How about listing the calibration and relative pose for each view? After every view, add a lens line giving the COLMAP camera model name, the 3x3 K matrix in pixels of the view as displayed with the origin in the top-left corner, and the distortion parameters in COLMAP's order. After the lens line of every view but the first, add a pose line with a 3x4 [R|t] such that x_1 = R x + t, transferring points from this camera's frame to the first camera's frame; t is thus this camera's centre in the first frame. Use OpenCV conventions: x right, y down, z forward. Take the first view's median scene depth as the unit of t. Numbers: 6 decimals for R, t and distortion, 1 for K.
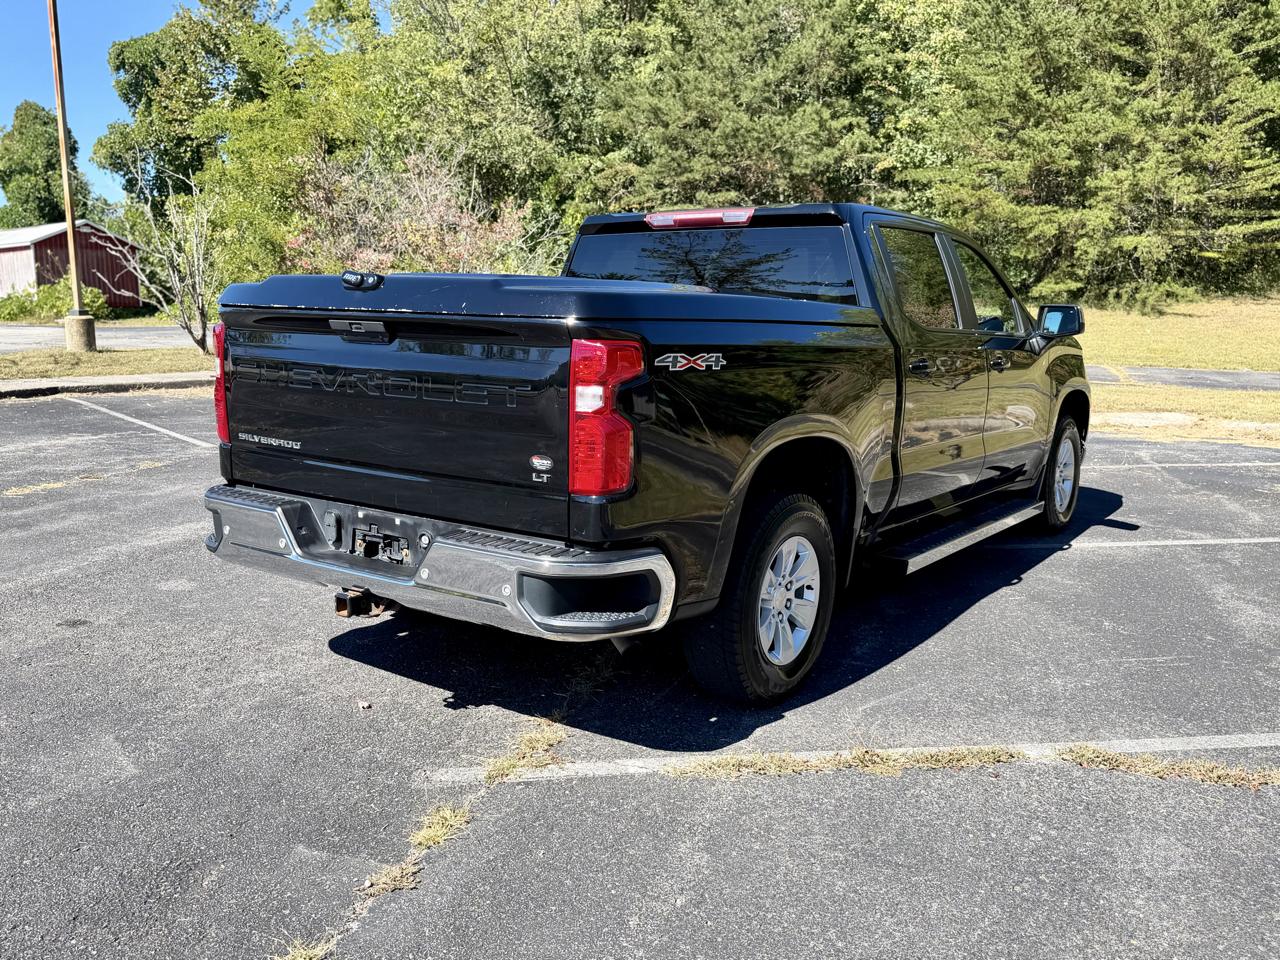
lens RADIAL K [[1186.2, 0, 580.9], [0, 1186.2, 466.1], [0, 0, 1]] dist [0.049131, -0.066675]
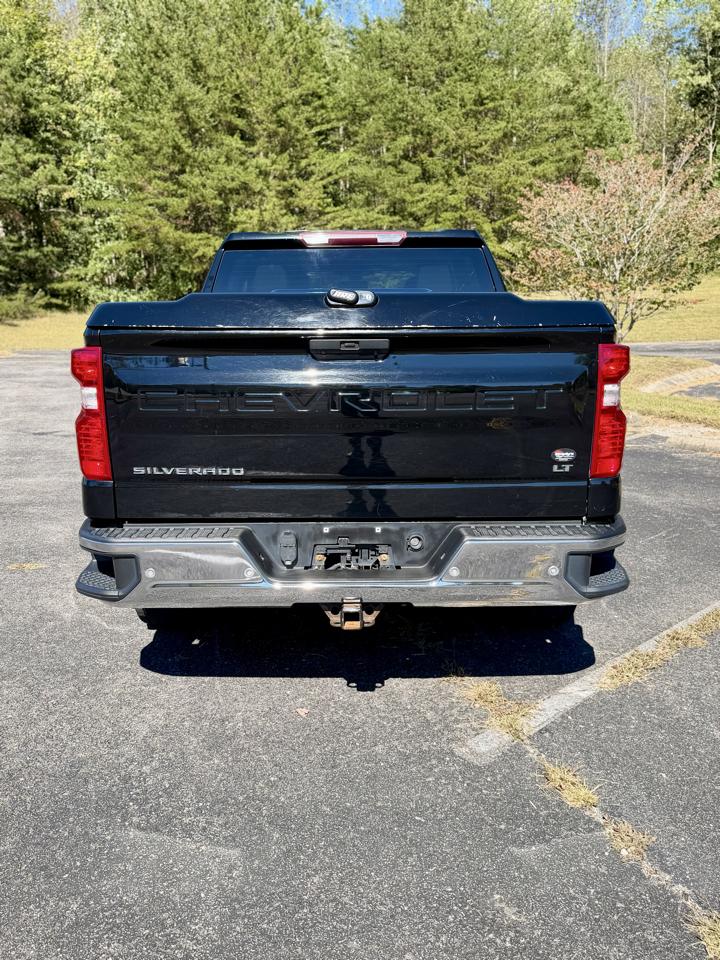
lens RADIAL K [[889.6, 0, 363.8], [0, 889.6, 484.9], [0, 0, 1]] dist [0.049131, -0.066675]
pose [[0.785331, -0.144088, 0.602074, -0.123159], [0.106567, 0.989484, 0.097800, -0.013751], [-0.609834, -0.012645, 0.792428, 0.075836]]
